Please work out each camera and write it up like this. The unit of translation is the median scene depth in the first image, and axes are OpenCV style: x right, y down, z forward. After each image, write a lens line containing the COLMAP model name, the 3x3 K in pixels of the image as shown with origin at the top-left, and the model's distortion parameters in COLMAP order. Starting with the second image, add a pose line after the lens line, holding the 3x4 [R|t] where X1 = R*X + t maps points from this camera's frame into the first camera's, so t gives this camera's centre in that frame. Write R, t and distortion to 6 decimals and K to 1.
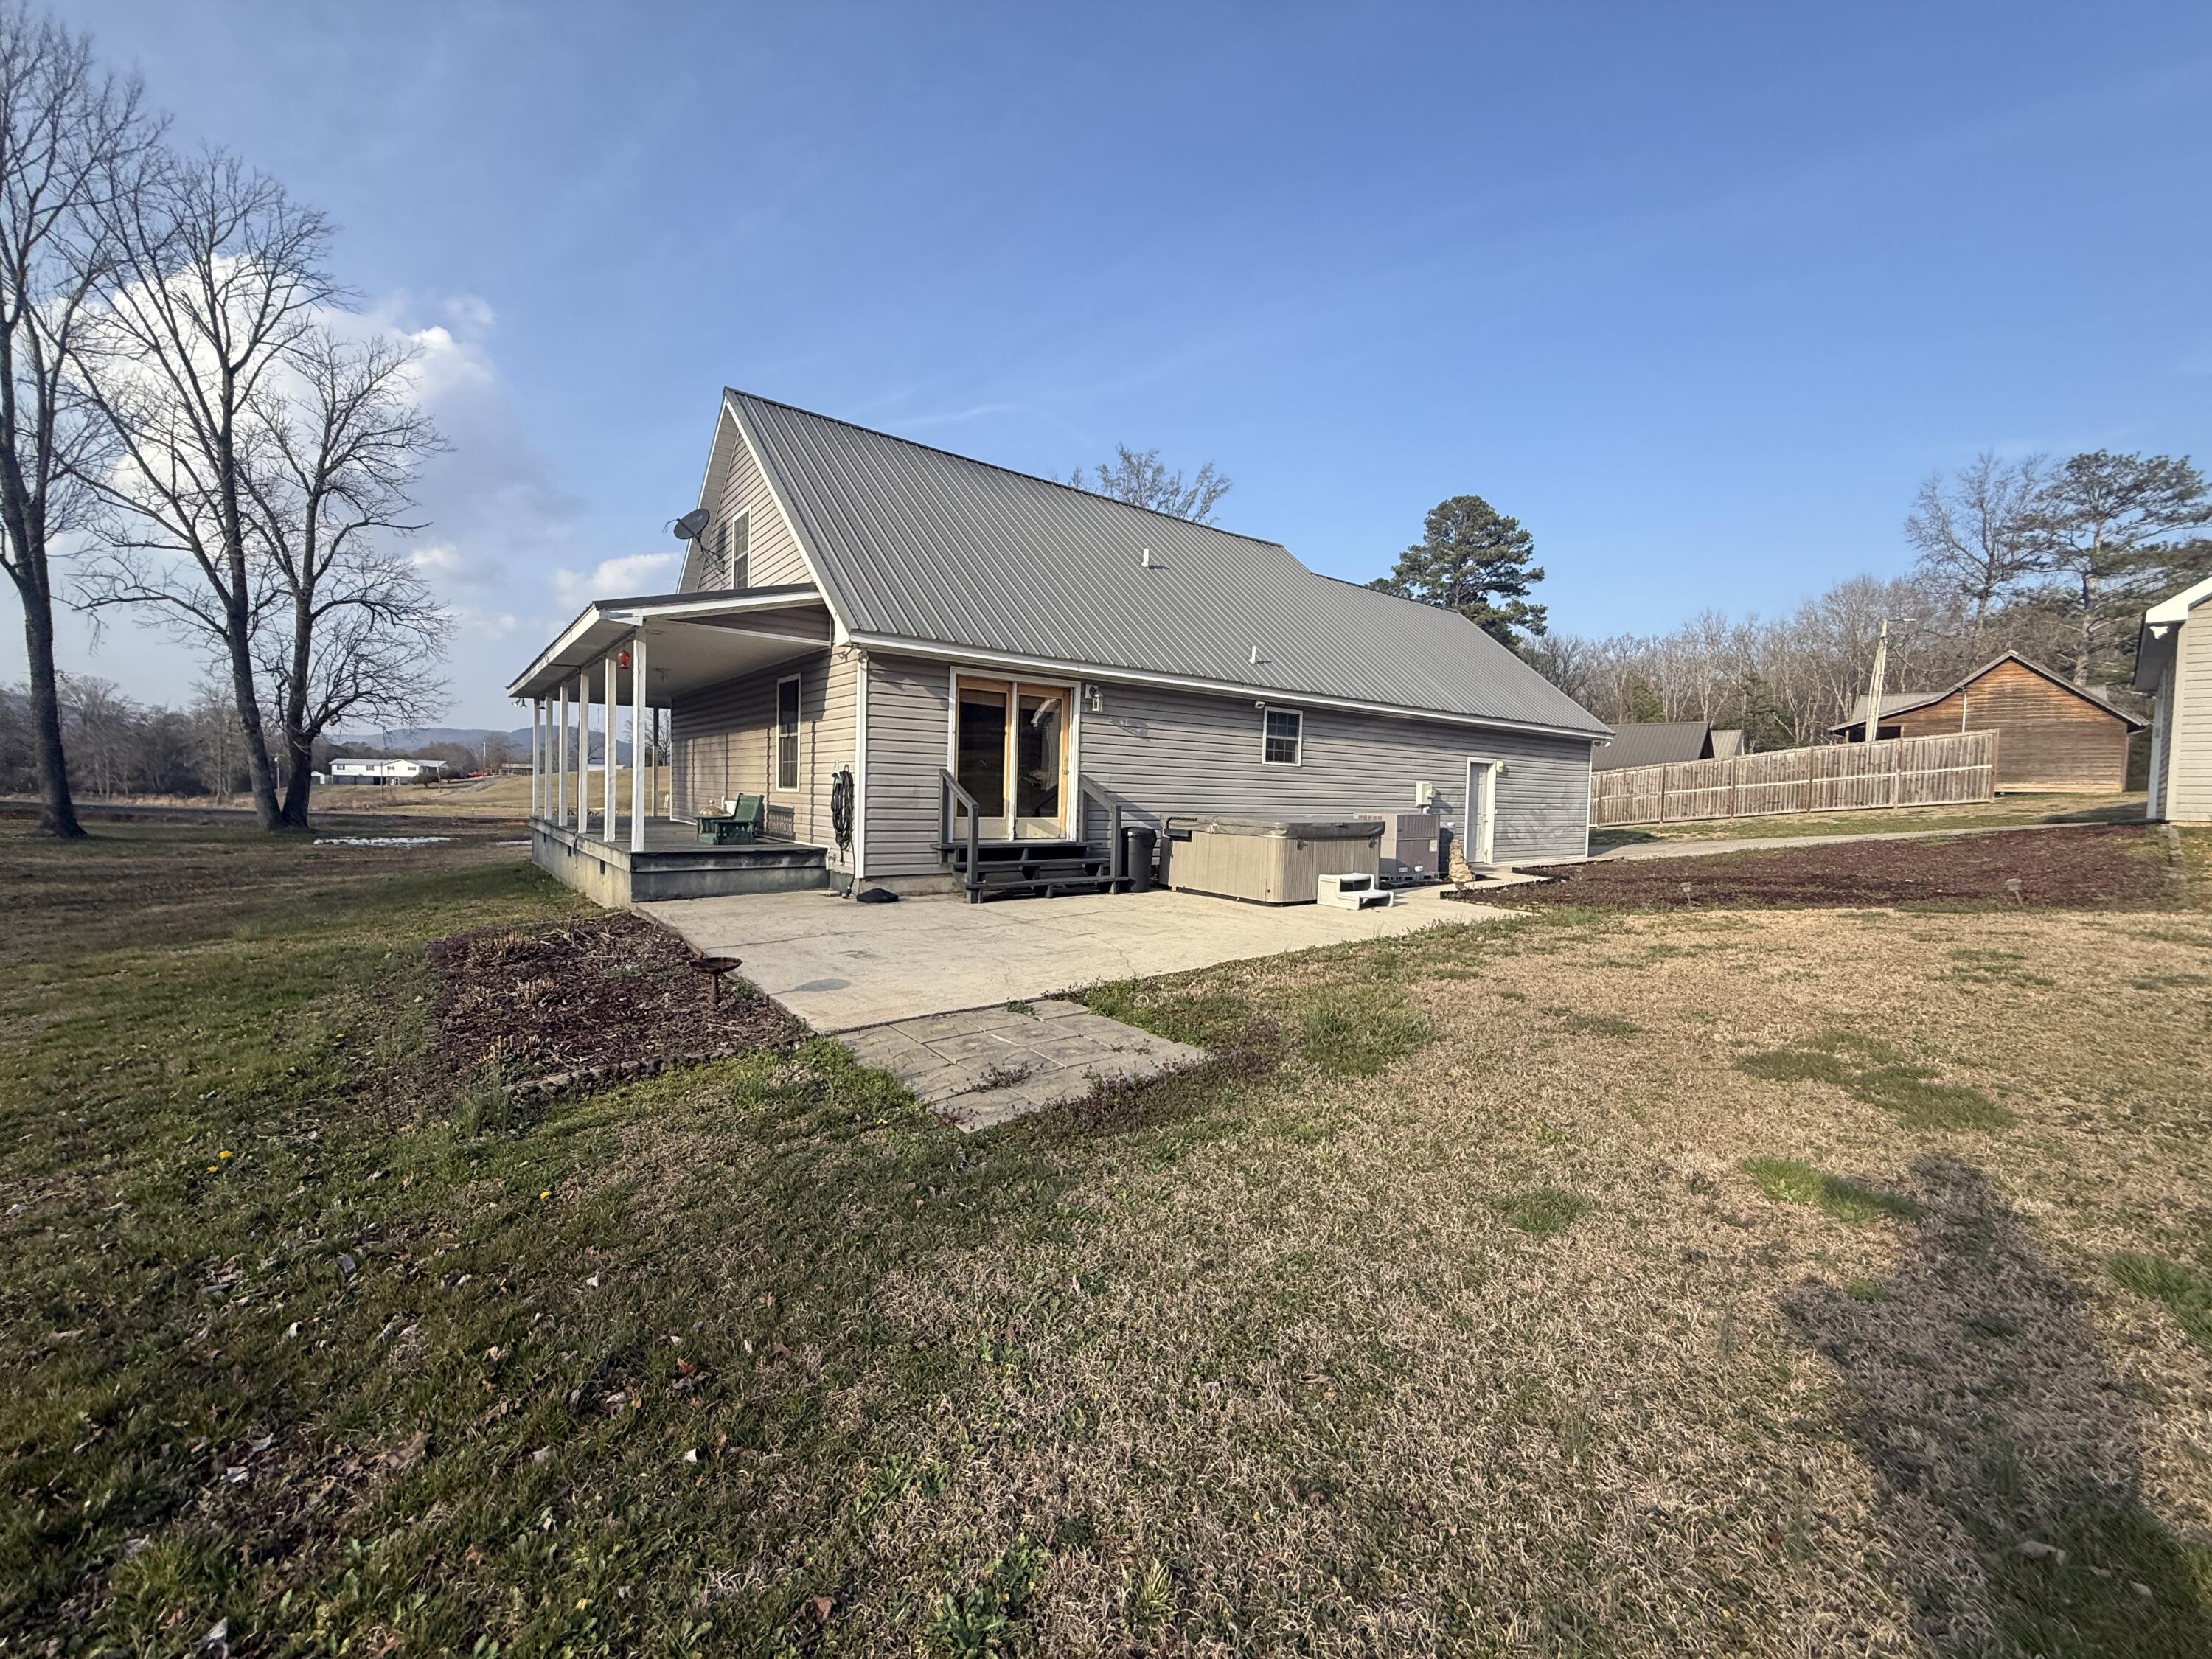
lens RADIAL K [[931.6, 0, 1111.5], [0, 931.6, 836.1], [0, 0, 1]] dist [0.000574, -0.000068]
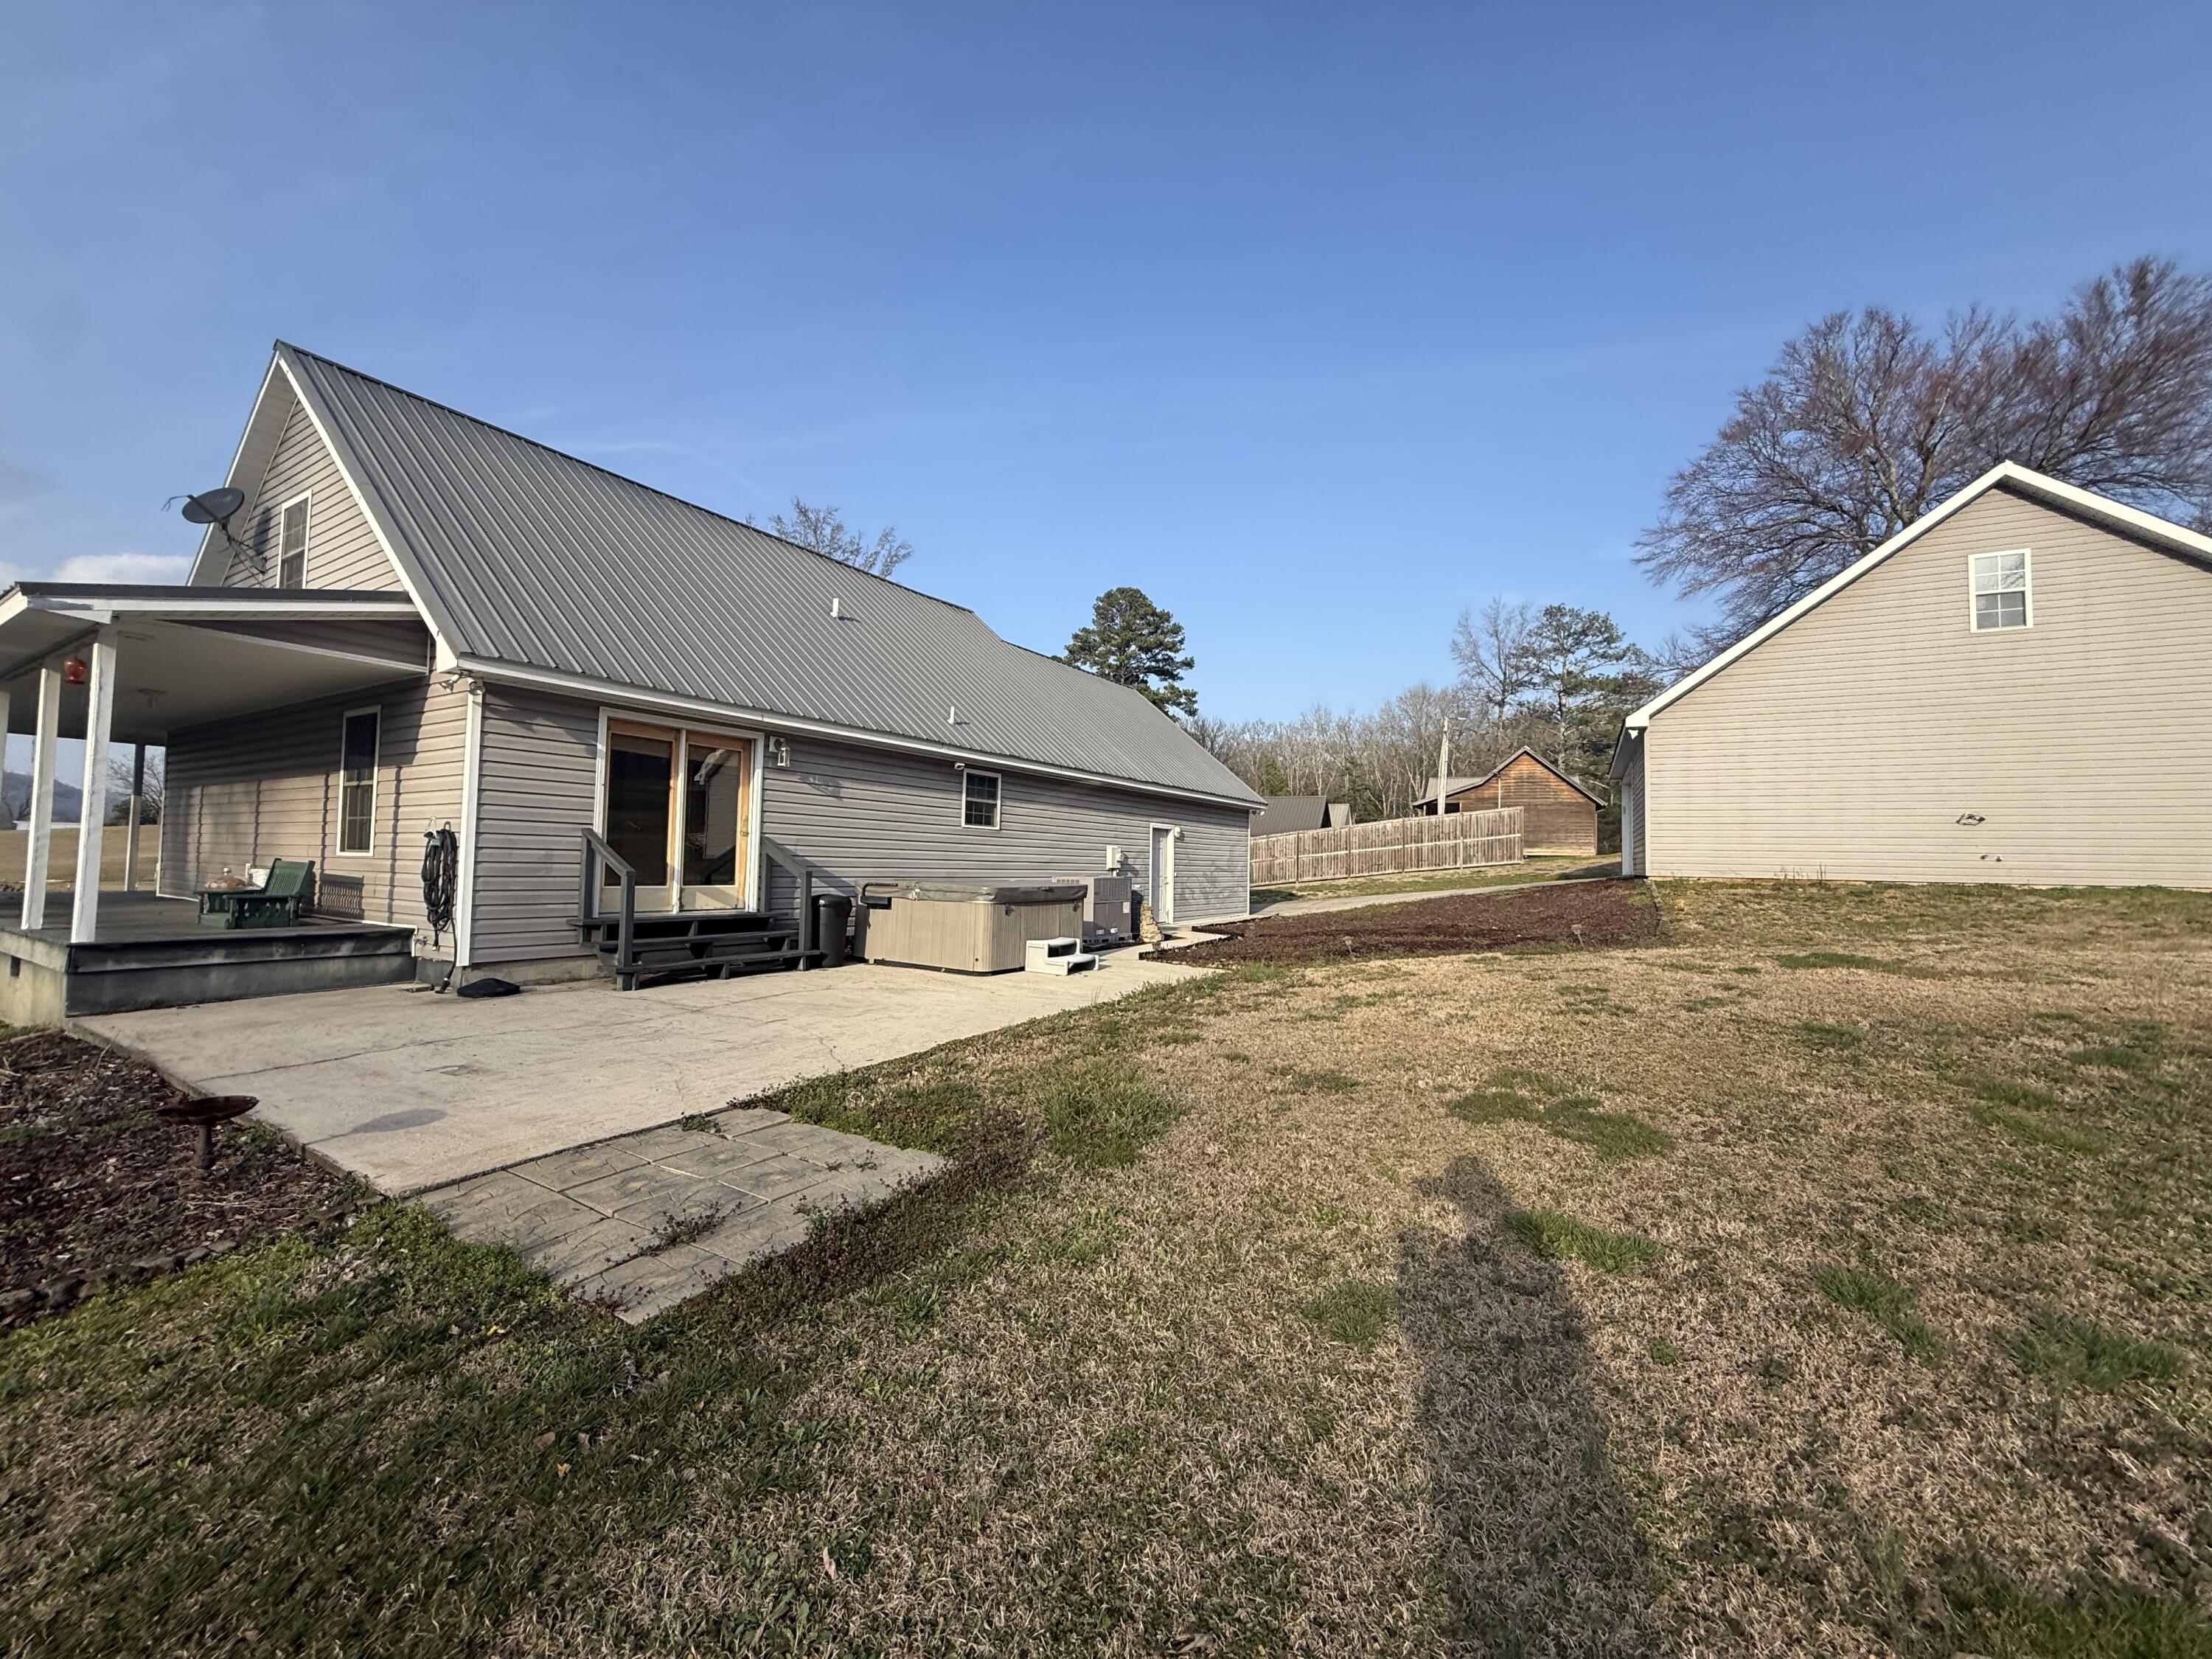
lens RADIAL K [[881.9, 0, 1099.9], [0, 881.9, 833.3], [0, 0, 1]] dist [0.001742, -0.000190]
pose [[0.934755, 0.007537, 0.355213, -0.034264], [0.019187, 0.997245, -0.071650, -0.002829], [-0.354775, 0.073791, 0.932035, 0.110437]]
